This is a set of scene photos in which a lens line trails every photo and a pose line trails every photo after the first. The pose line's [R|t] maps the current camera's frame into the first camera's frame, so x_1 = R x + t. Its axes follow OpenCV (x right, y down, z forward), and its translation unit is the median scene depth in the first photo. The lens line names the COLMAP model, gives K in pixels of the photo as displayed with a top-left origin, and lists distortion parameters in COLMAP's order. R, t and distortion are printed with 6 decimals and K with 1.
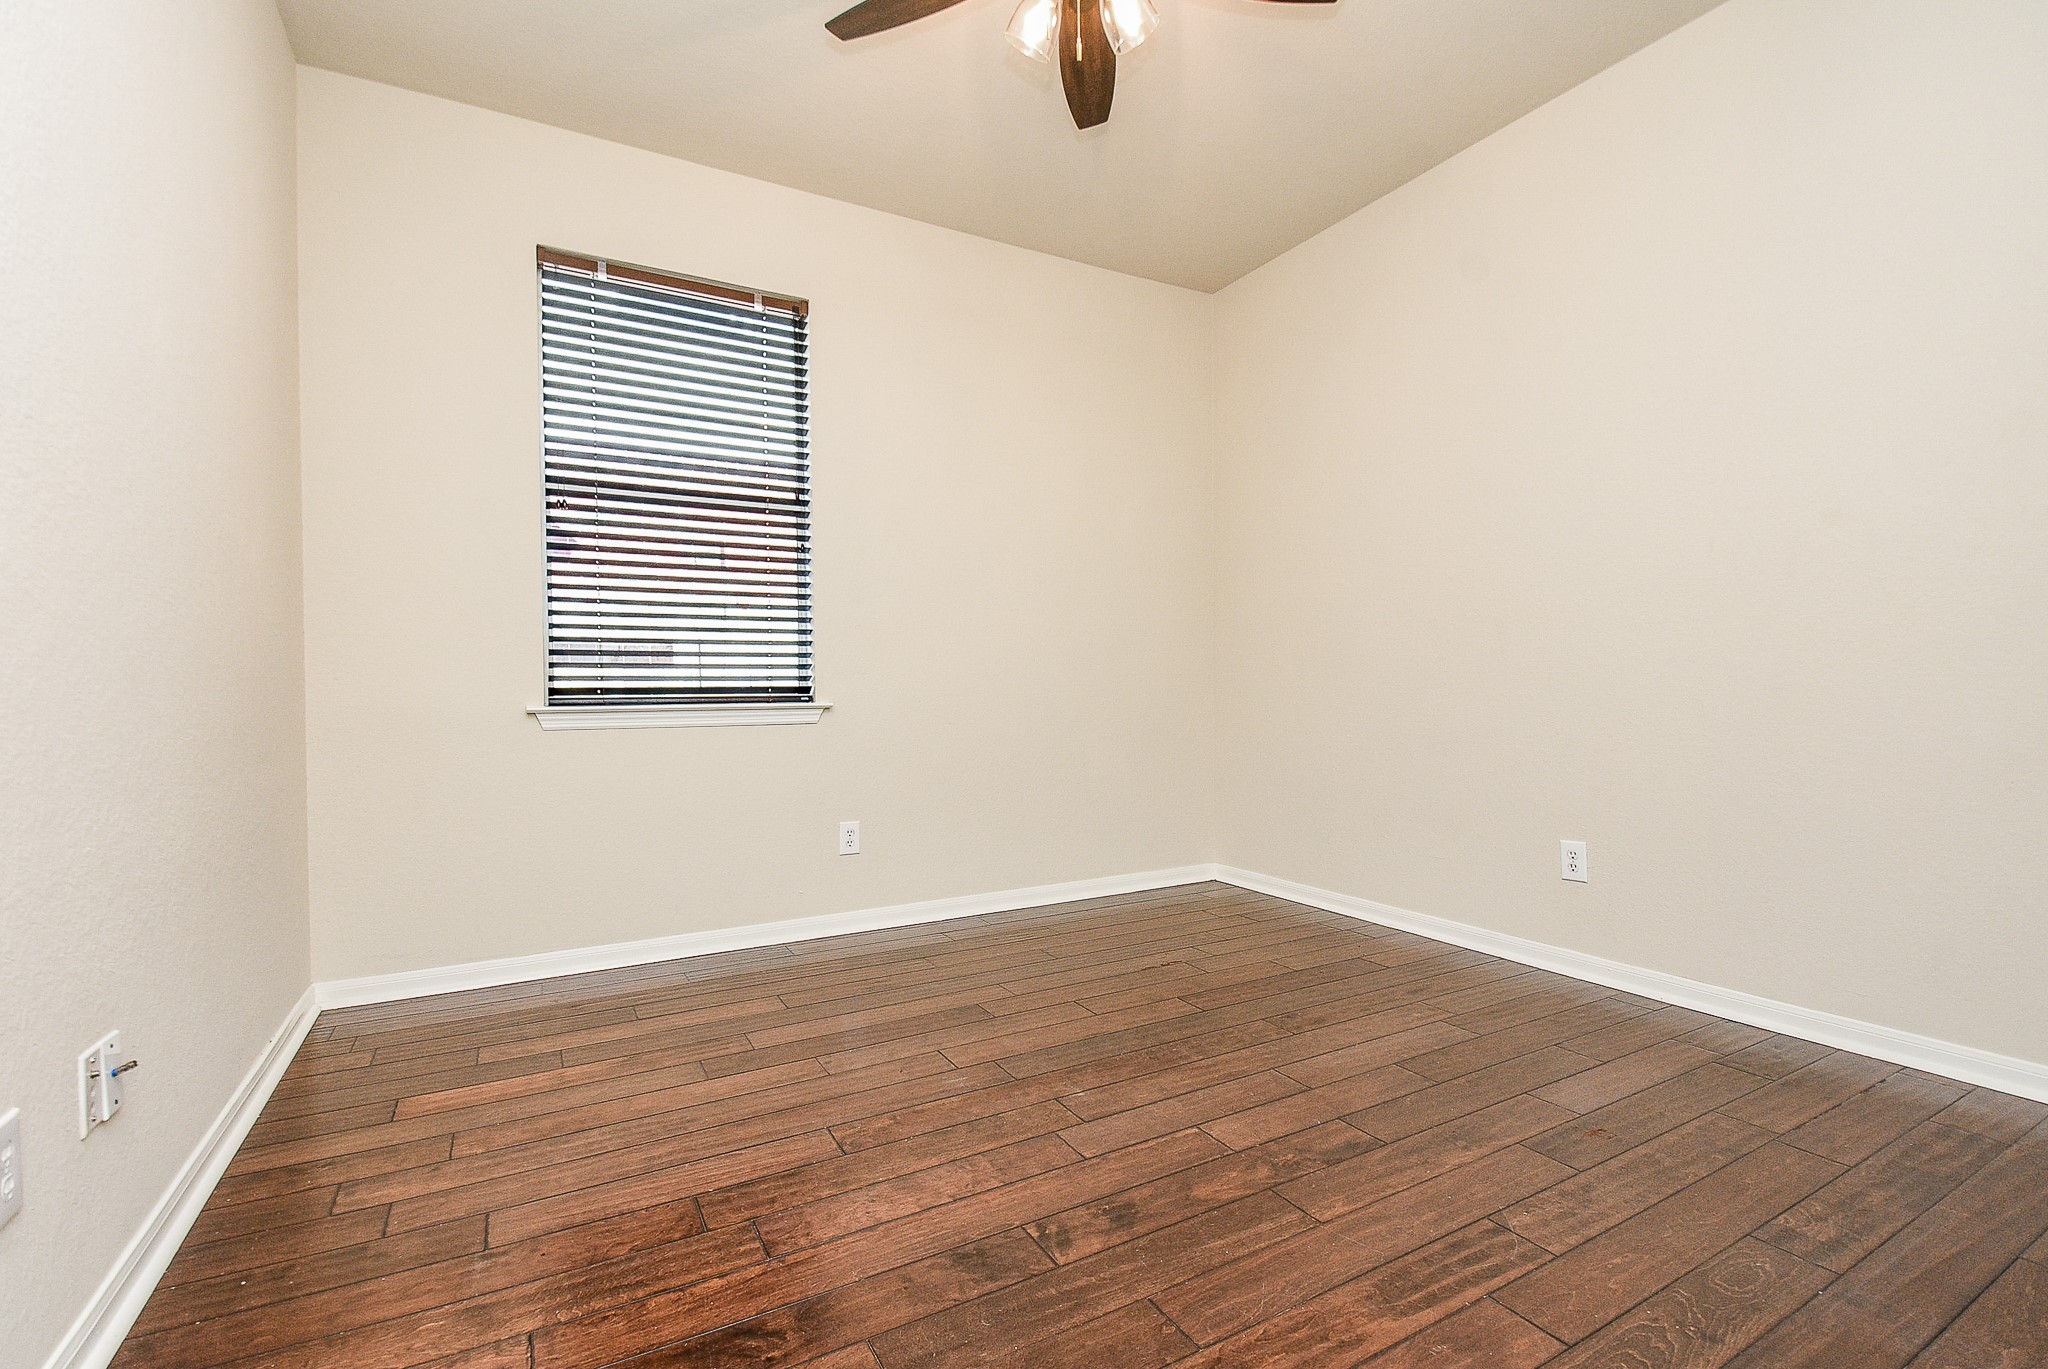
lens RADIAL K [[911.4, 0, 1030.9], [0, 911.4, 686.8], [0, 0, 1]] dist [0.000666, -0.004619]
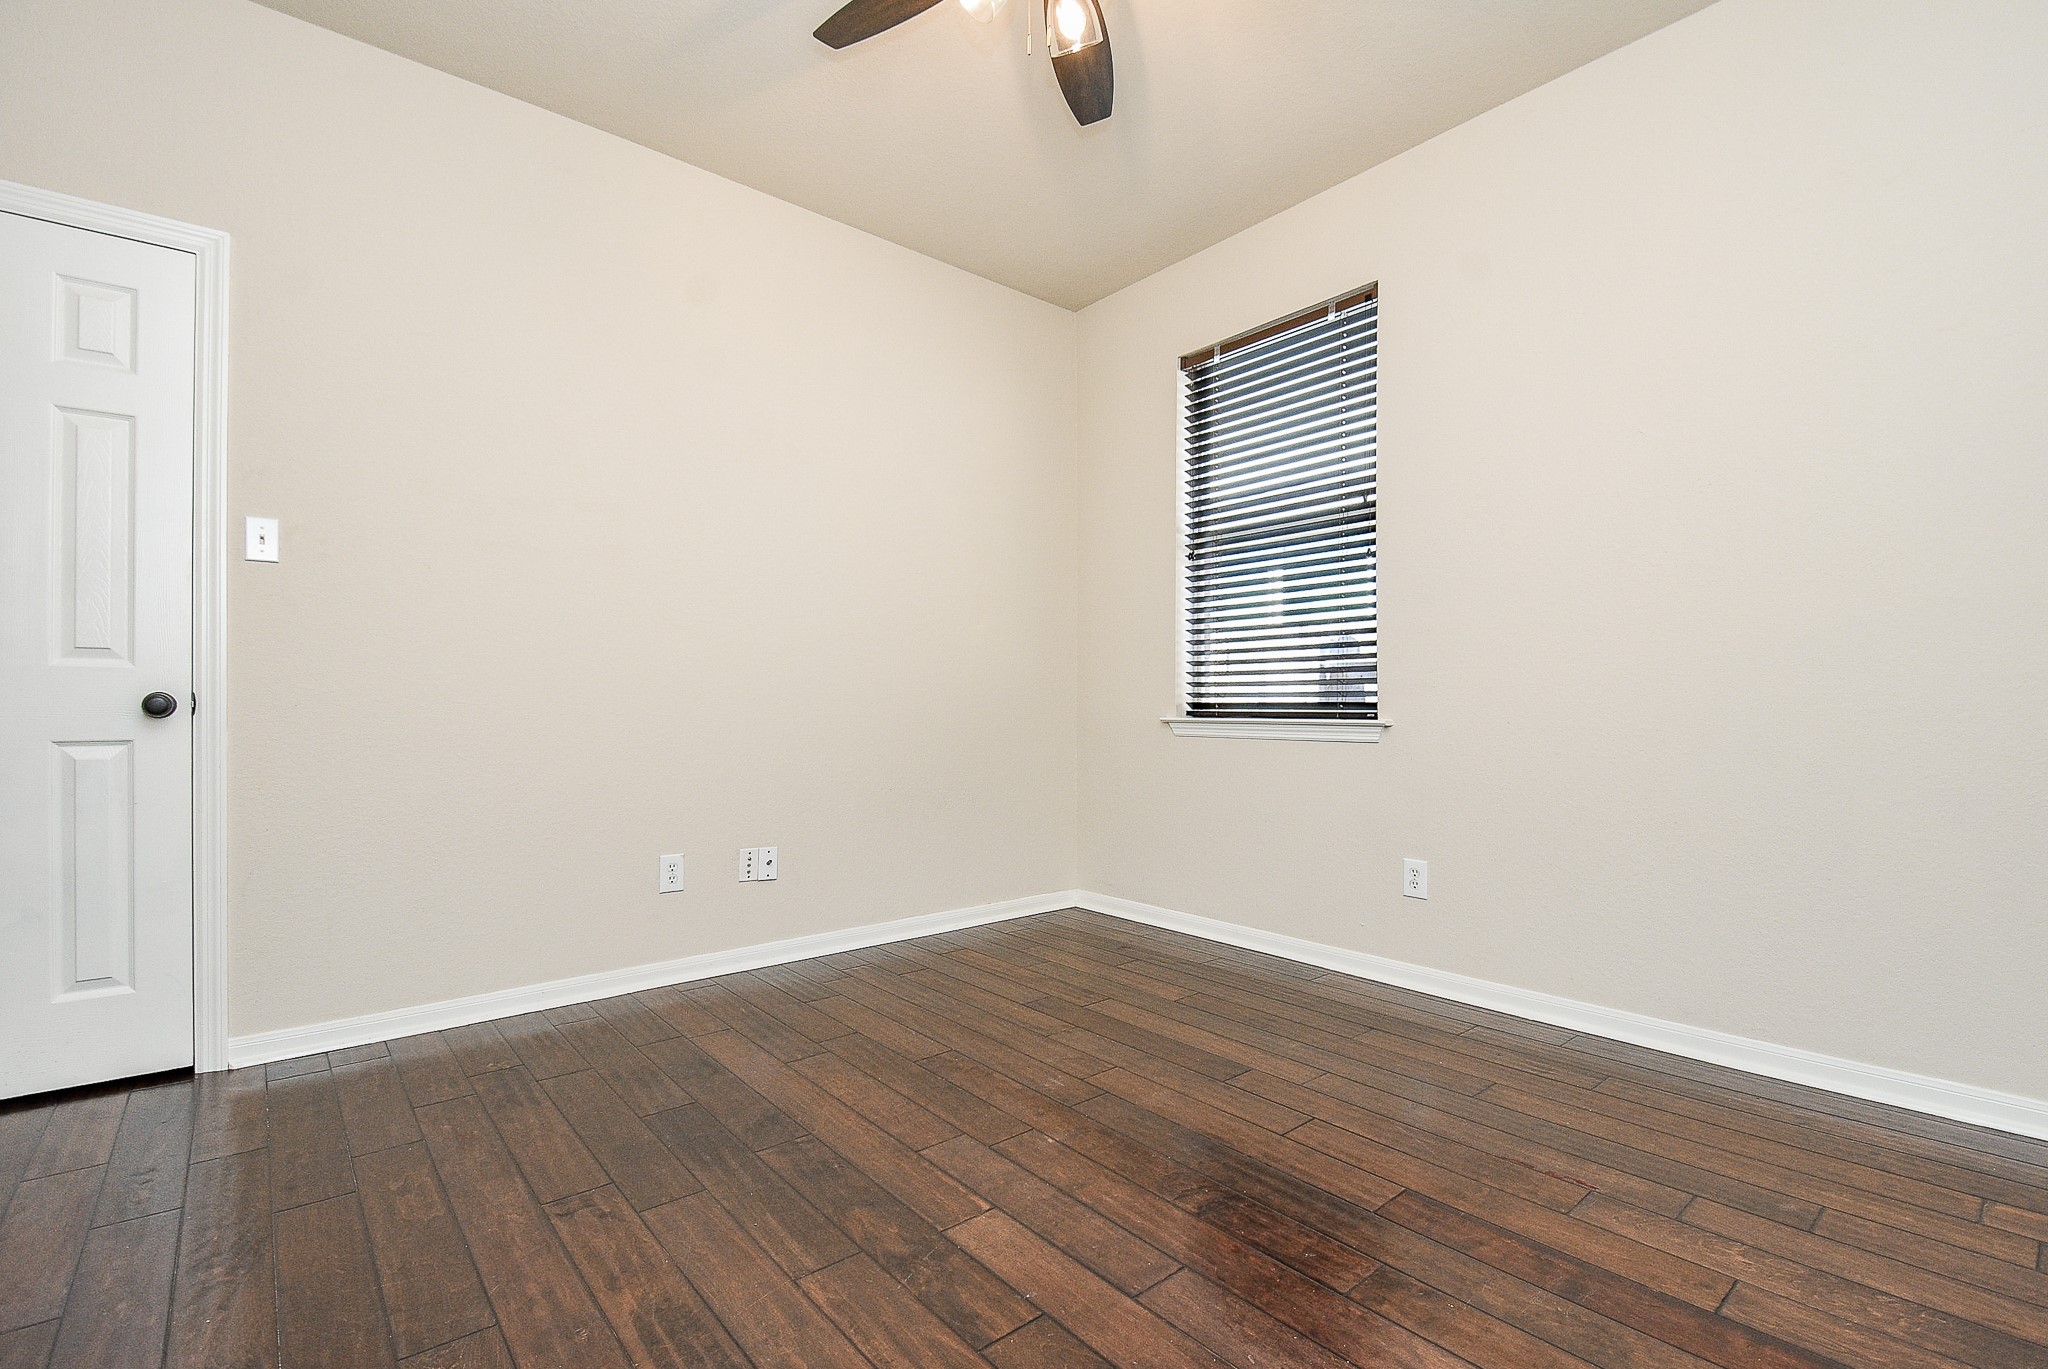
lens RADIAL K [[911.4, 0, 1026.3], [0, 911.4, 687.0], [0, 0, 1]] dist [0.000666, -0.004619]
pose [[0.190772, -0.009049, -0.981593, 0.757232], [-0.004860, 0.999937, -0.010163, -0.006640], [0.981622, 0.006709, 0.190716, 0.618937]]
